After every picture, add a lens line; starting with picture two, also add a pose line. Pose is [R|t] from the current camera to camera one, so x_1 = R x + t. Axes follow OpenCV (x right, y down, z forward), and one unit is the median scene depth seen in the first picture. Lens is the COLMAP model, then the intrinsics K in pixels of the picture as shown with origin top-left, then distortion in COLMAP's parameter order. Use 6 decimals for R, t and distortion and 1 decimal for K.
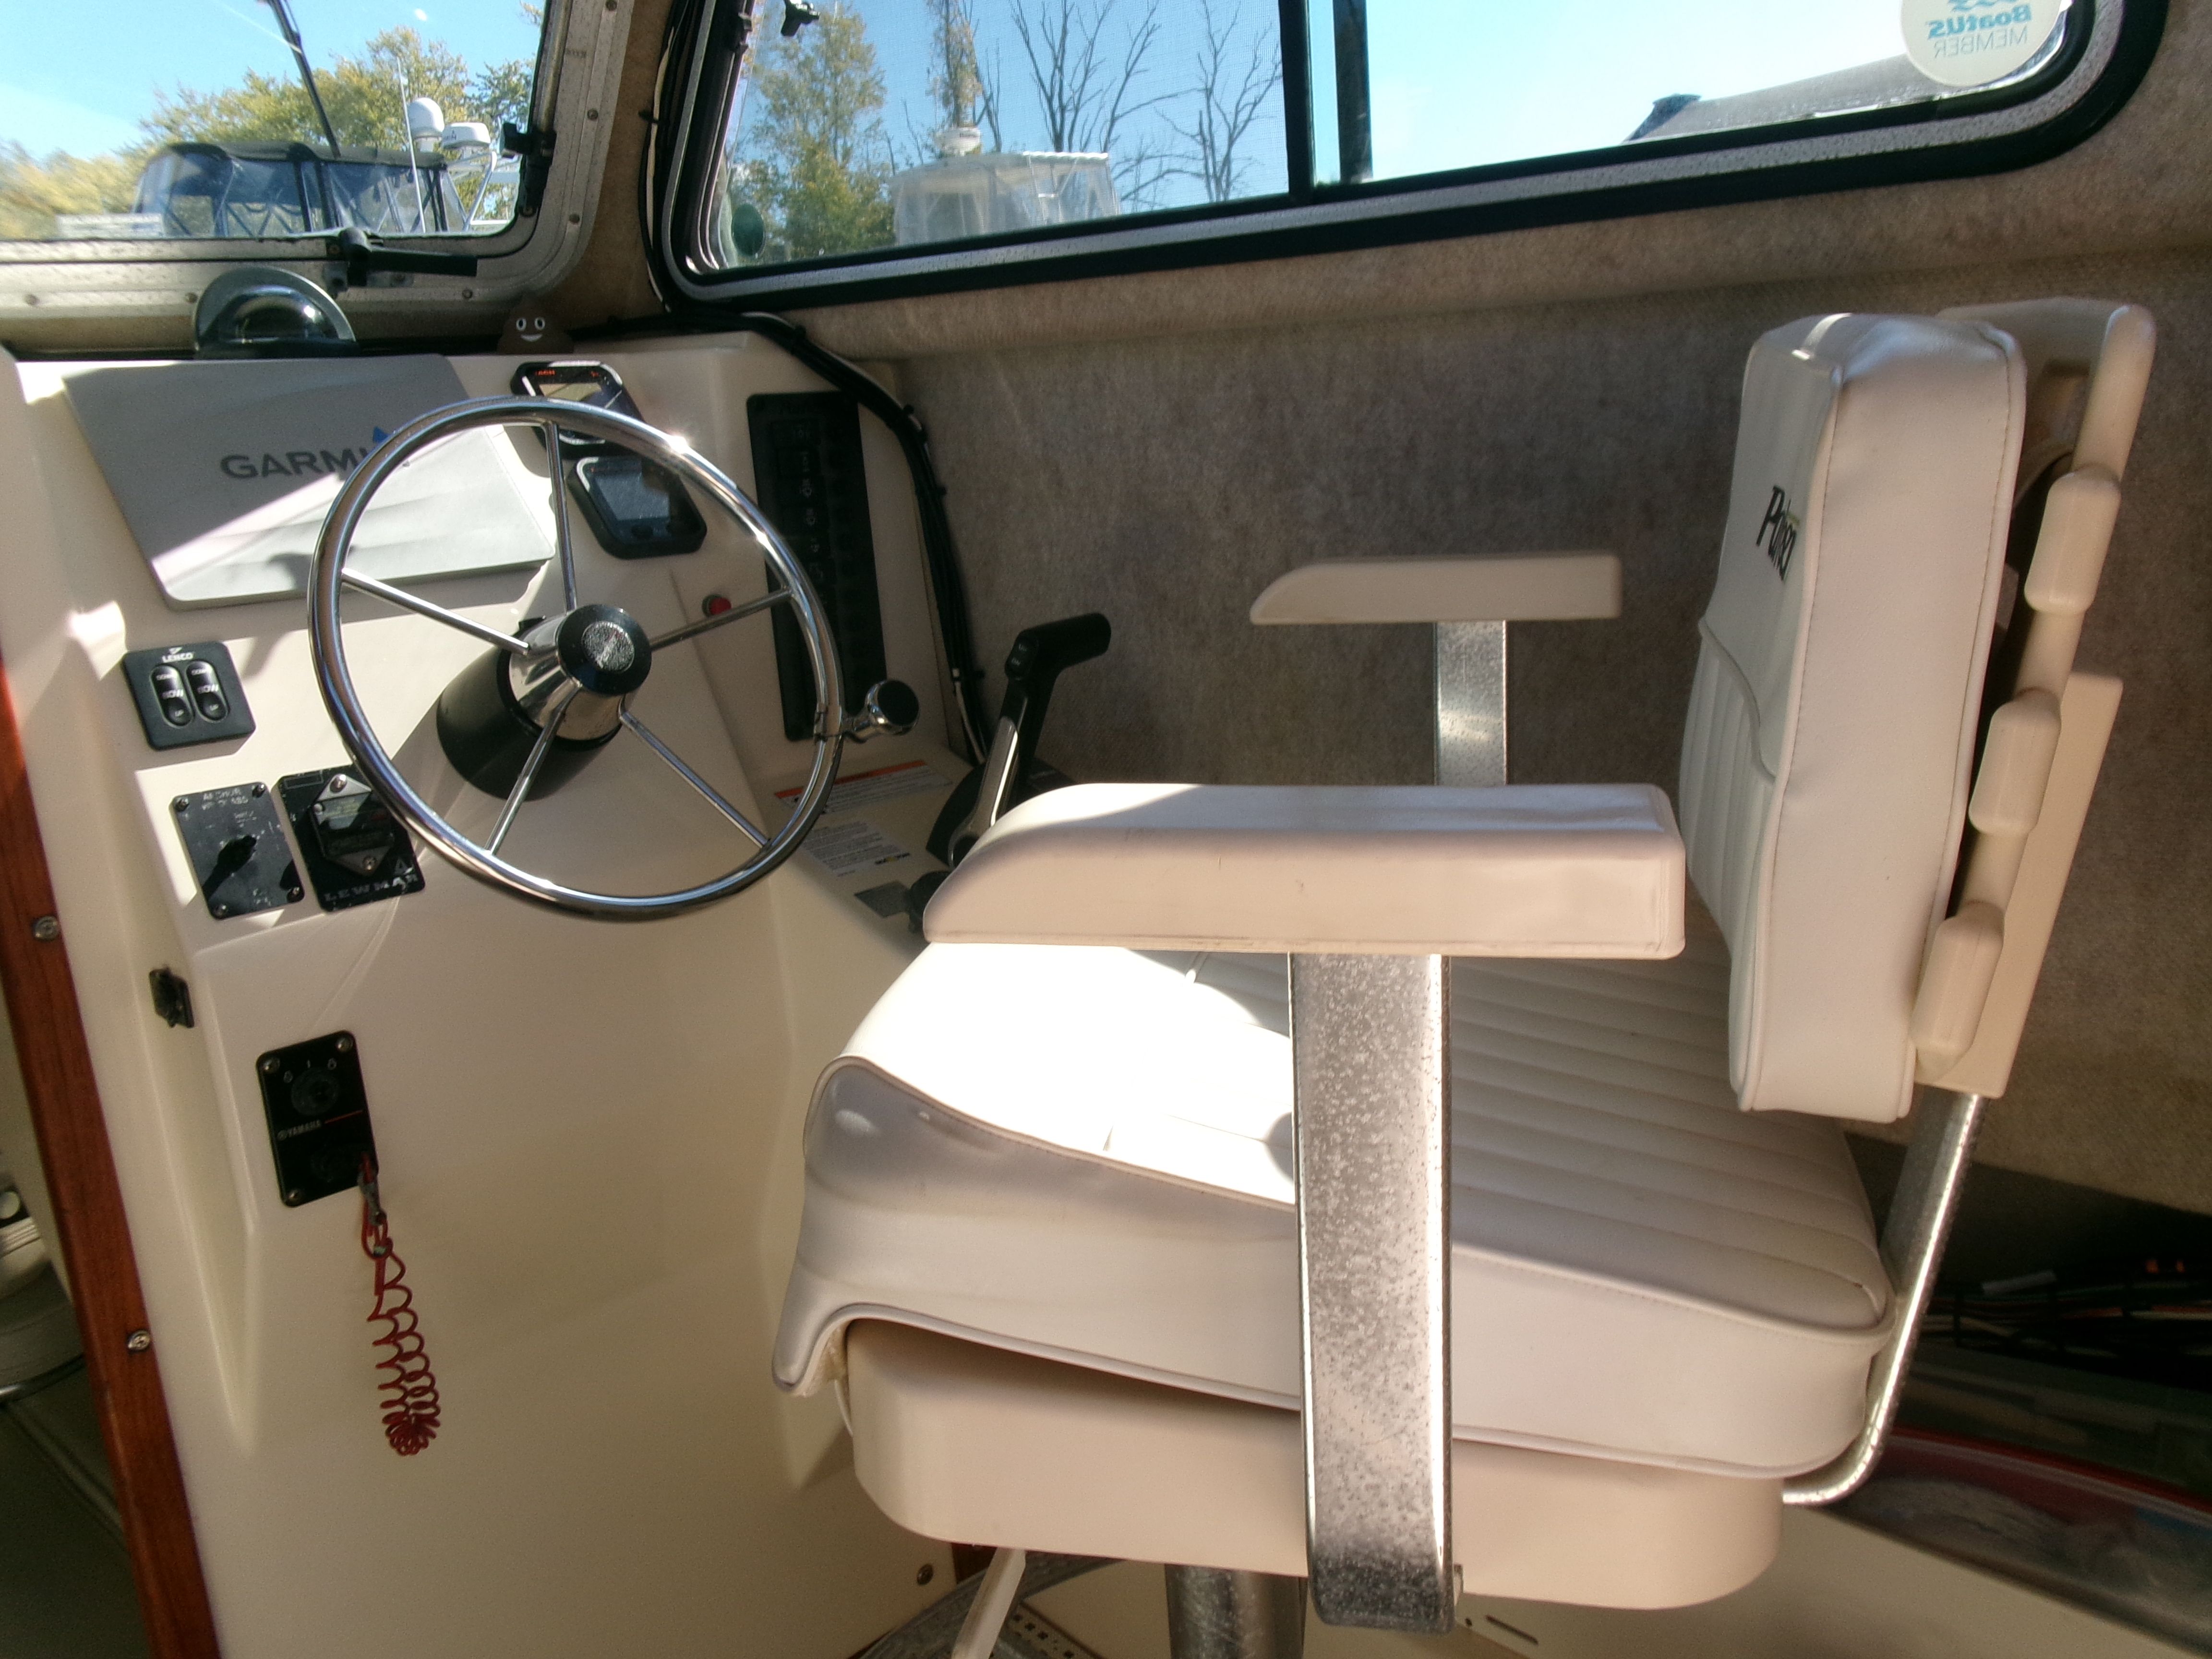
lens RADIAL K [[1822.5, 0, 1111.9], [0, 1822.5, 831.3], [0, 0, 1]] dist [0.003776, -0.012326]
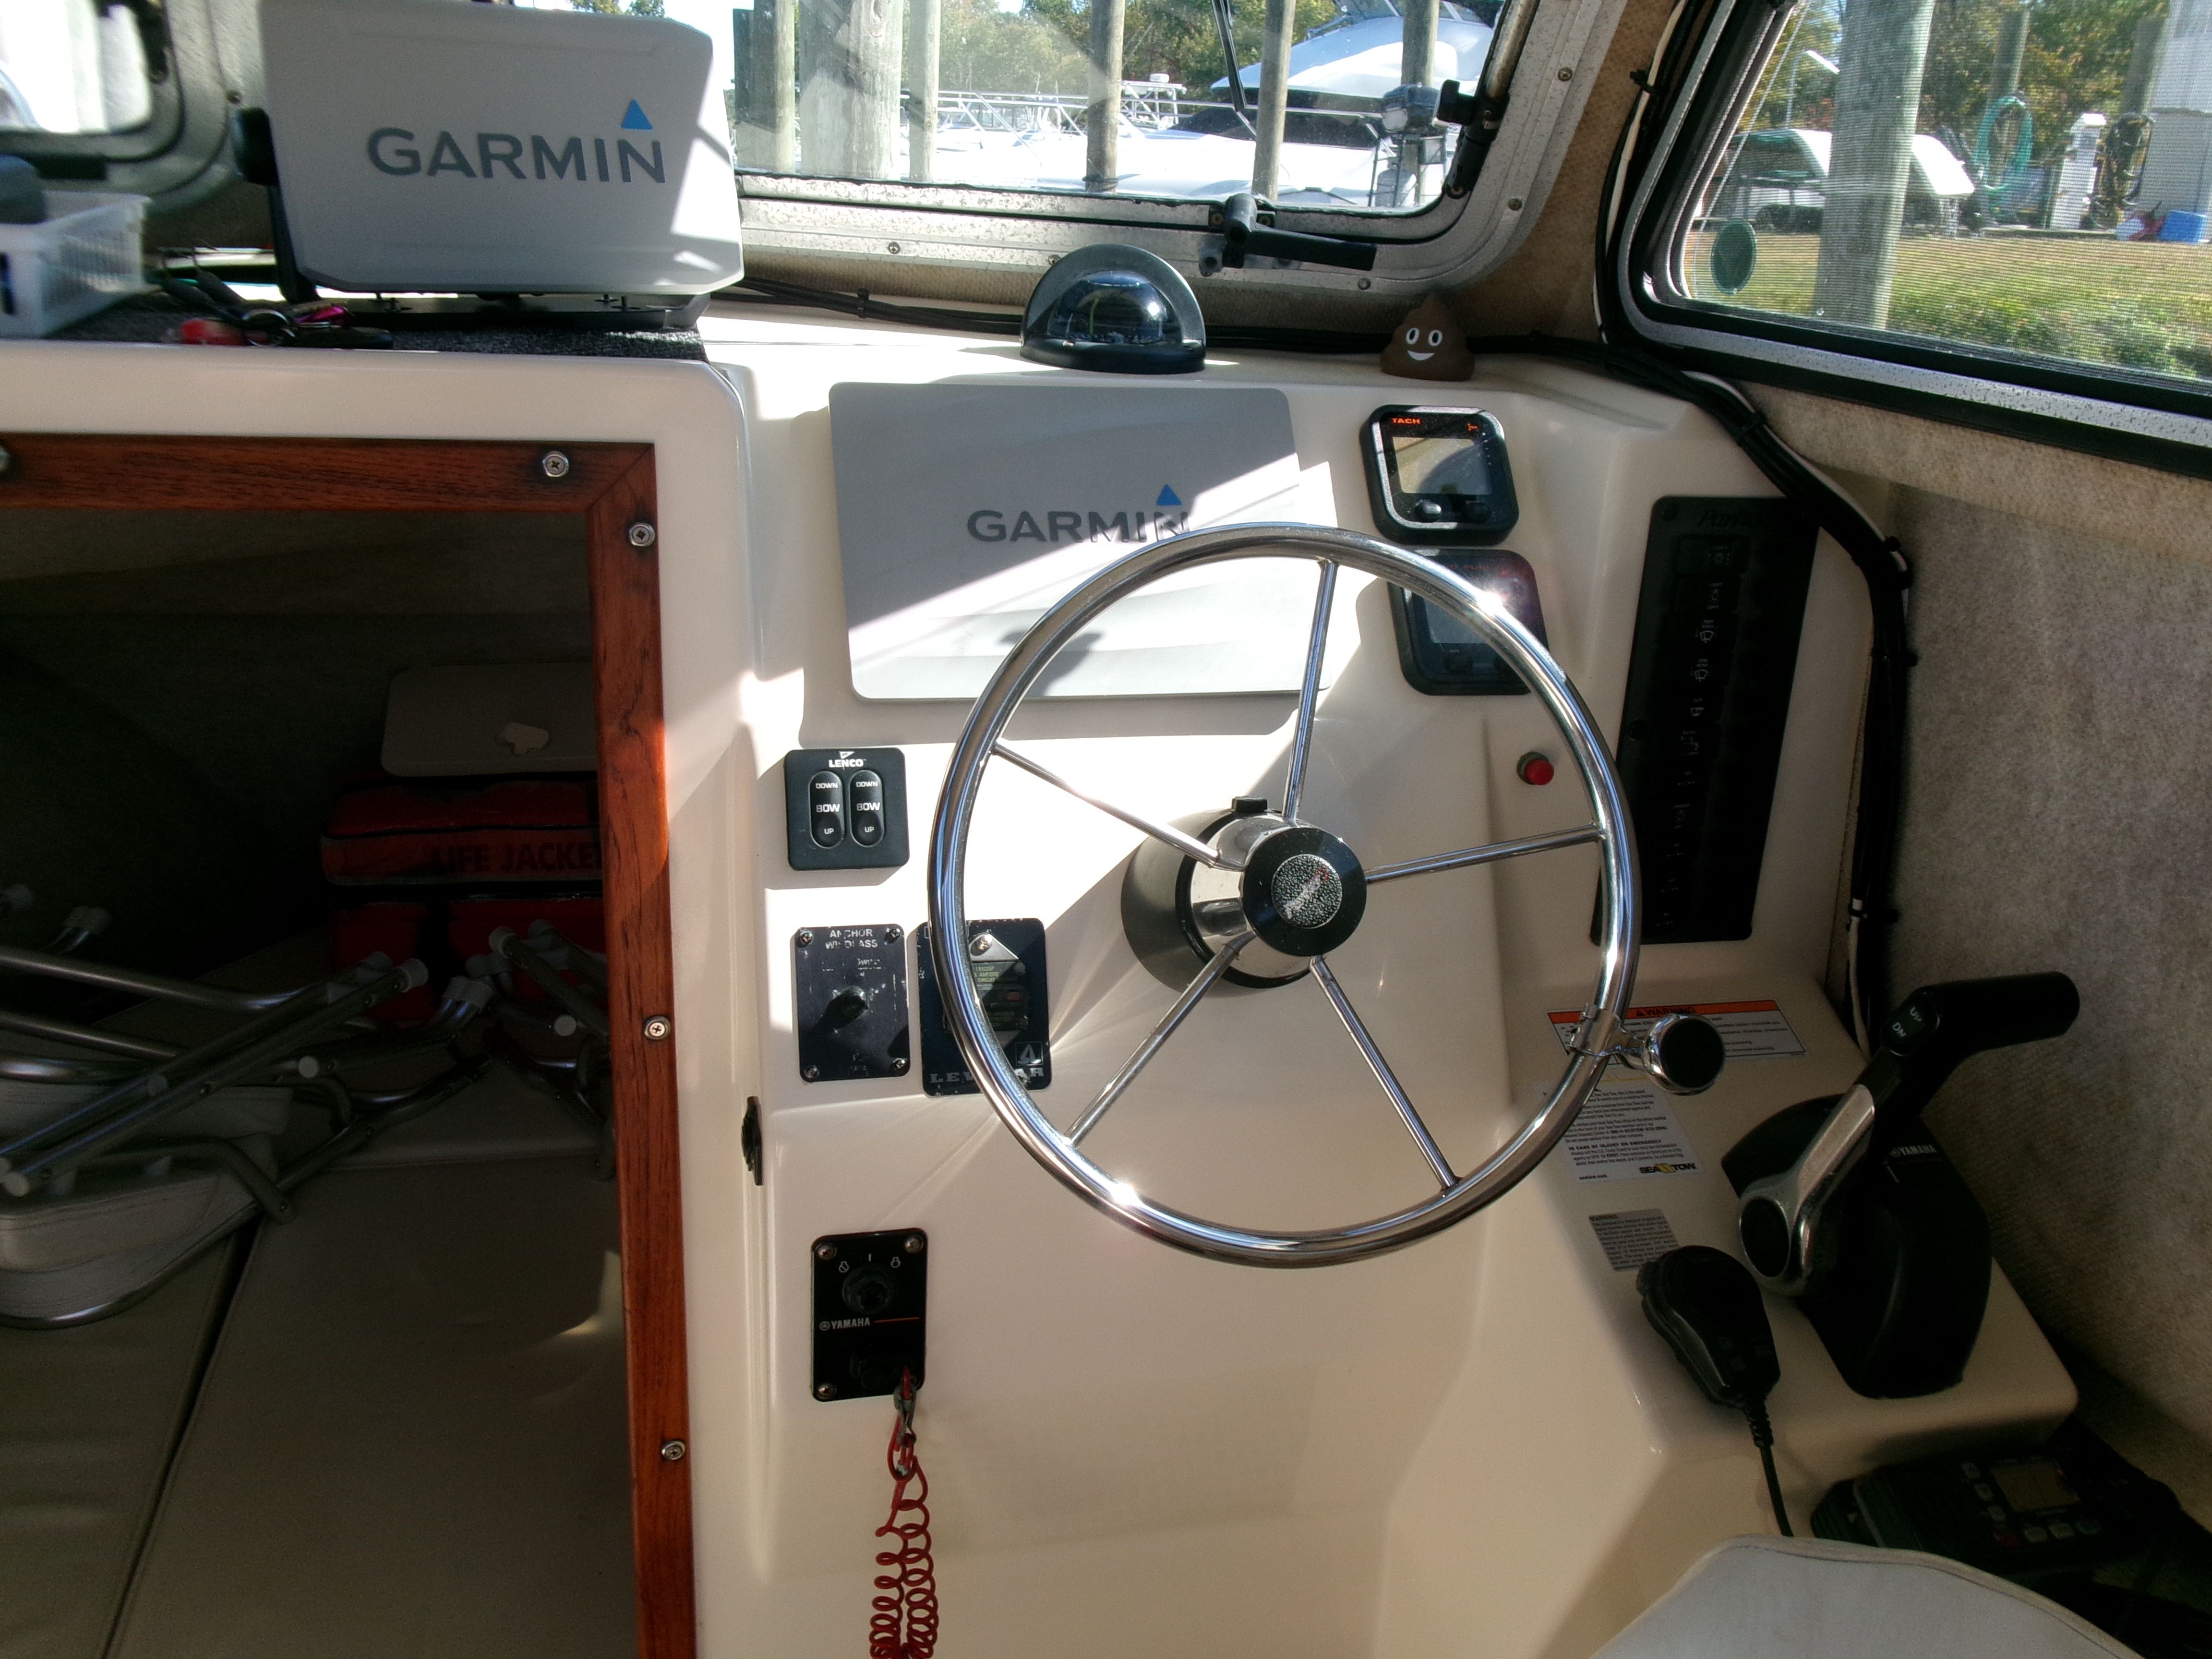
lens RADIAL K [[1822.5, 0, 1108.4], [0, 1822.5, 826.4], [0, 0, 1]] dist [0.003776, -0.012326]
pose [[0.829645, 0.288767, -0.477811, 0.004395], [-0.227455, 0.956424, 0.183079, -0.219917], [0.509857, -0.043210, 0.859173, 0.288229]]
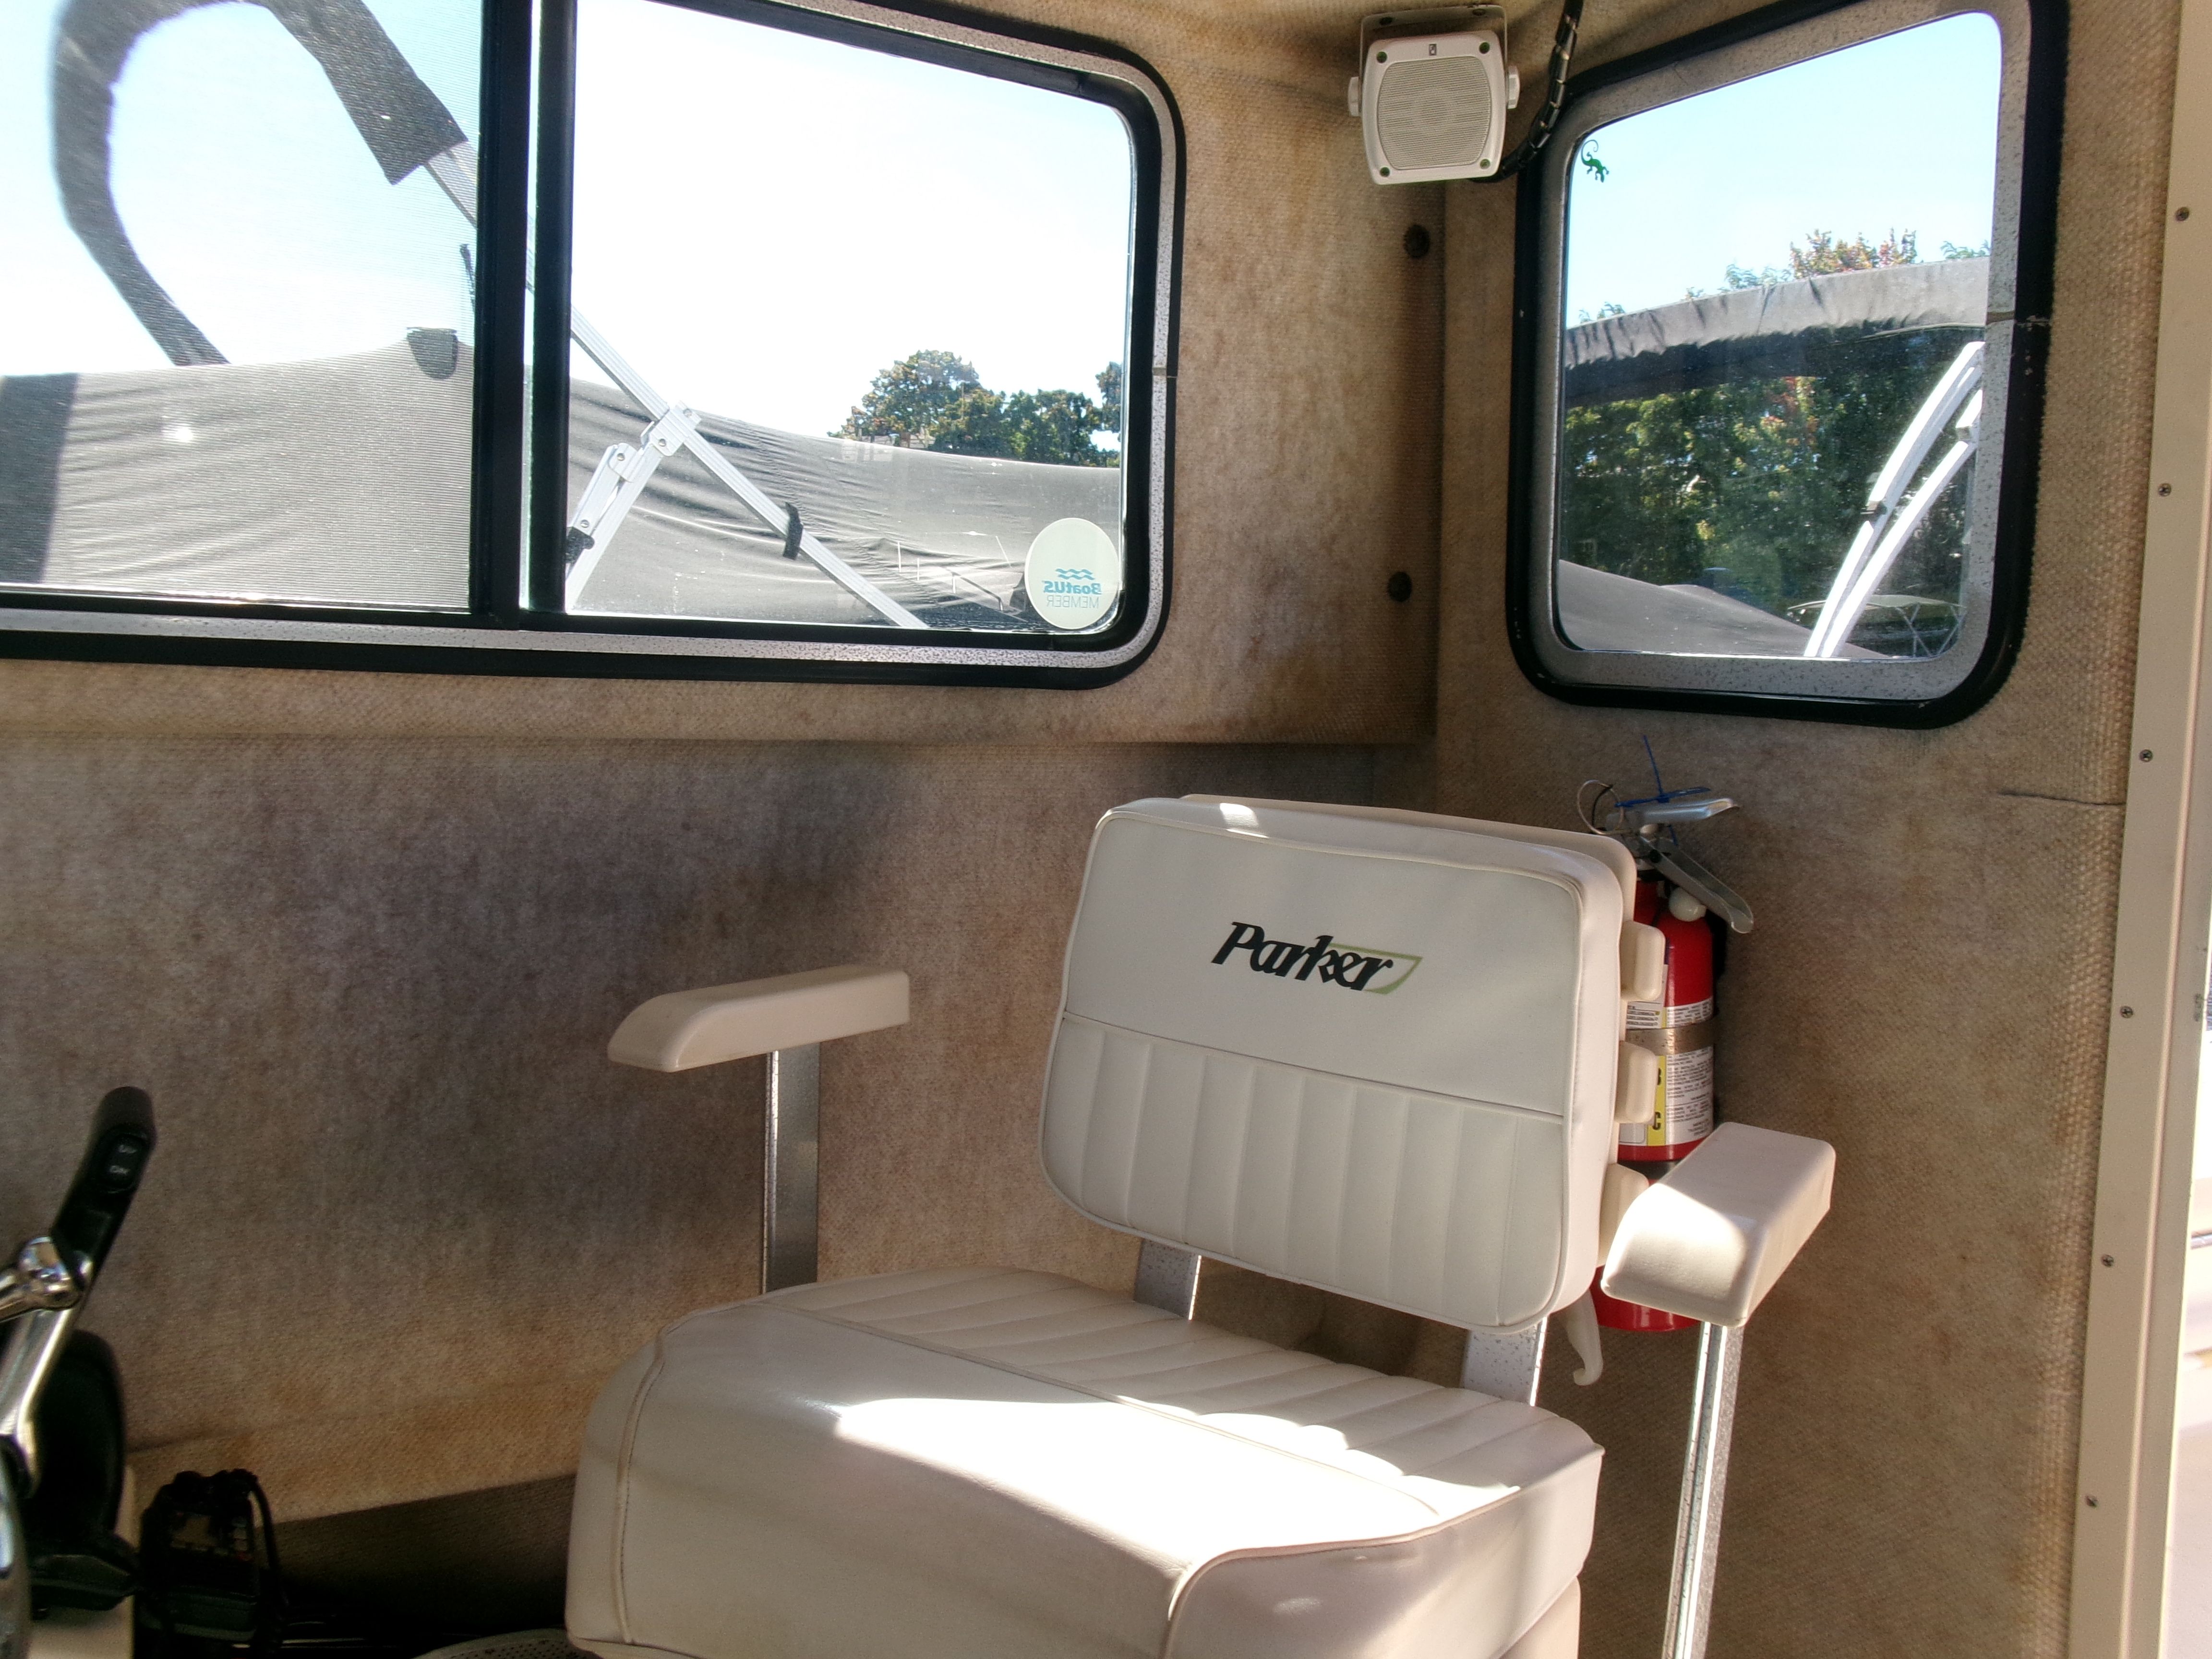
lens RADIAL K [[1822.5, 0, 1111.4], [0, 1822.5, 827.4], [0, 0, 1]] dist [0.003776, -0.012326]
pose [[0.326068, -0.012160, 0.945268, -0.612999], [0.164474, 0.985397, -0.044059, -0.130441], [-0.930928, 0.169838, 0.323307, 0.370735]]
